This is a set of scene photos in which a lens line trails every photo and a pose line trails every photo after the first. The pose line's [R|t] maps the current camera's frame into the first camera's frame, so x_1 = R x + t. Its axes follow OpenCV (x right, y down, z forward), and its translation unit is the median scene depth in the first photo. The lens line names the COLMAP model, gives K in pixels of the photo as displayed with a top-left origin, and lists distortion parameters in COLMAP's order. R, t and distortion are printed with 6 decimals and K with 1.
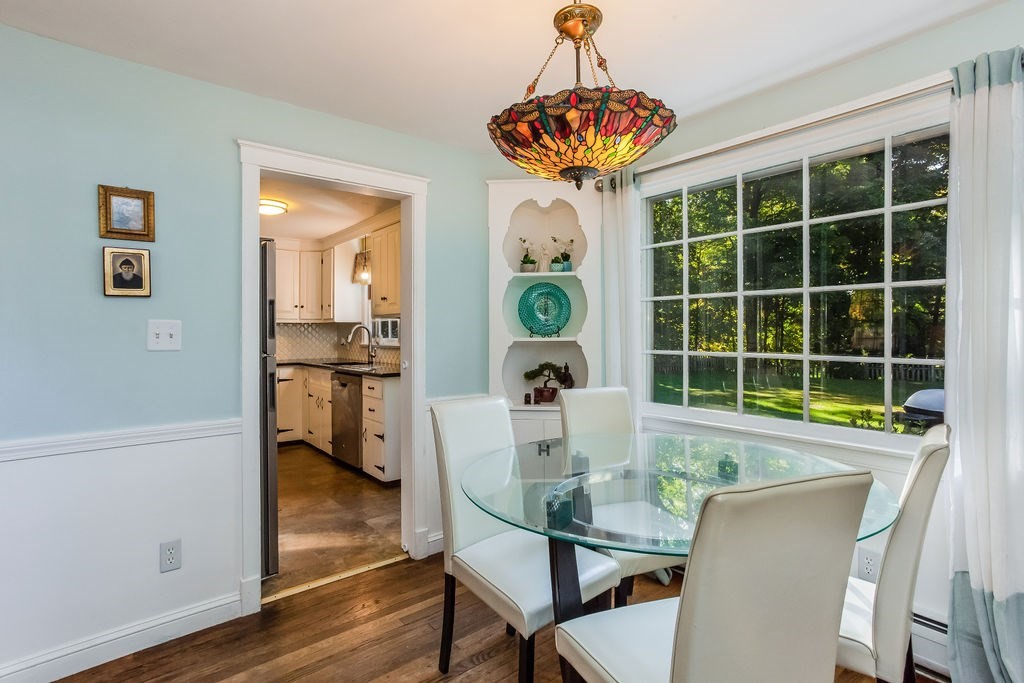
lens RADIAL K [[496.0, 0, 509.8], [0, 496.0, 335.9], [0, 0, 1]] dist [-0.027863, 0.009103]
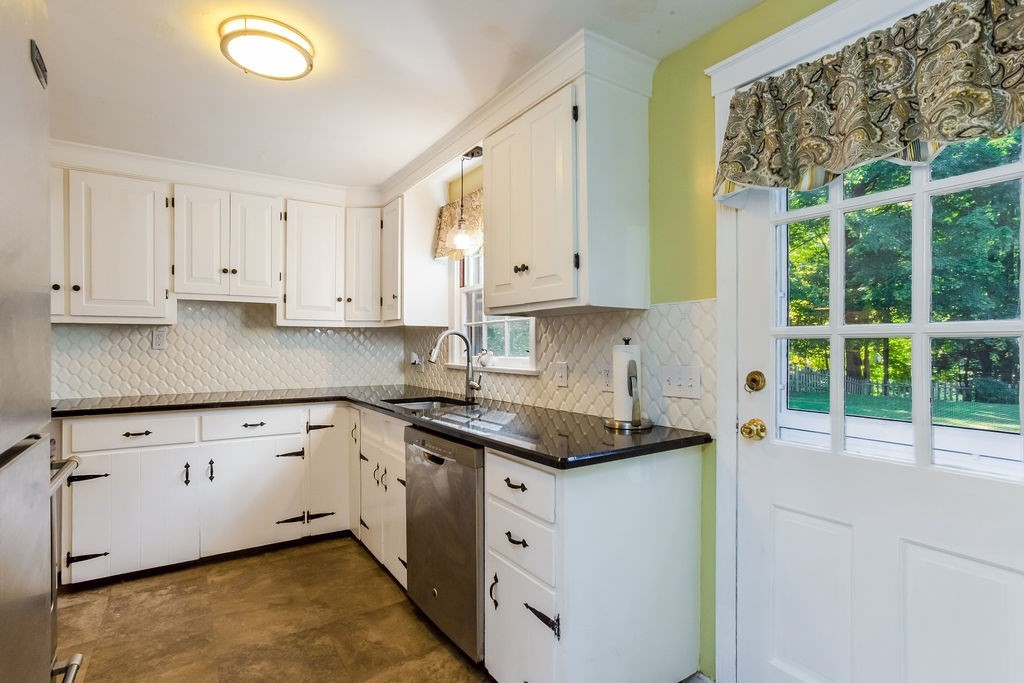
lens RADIAL K [[496.0, 0, 505.0], [0, 496.0, 348.2], [0, 0, 1]] dist [-0.027863, 0.009103]
pose [[0.995093, -0.000590, -0.098943, -0.188008], [0.000974, 0.999992, 0.003829, -0.004258], [0.098940, -0.003907, 0.995086, 0.456964]]
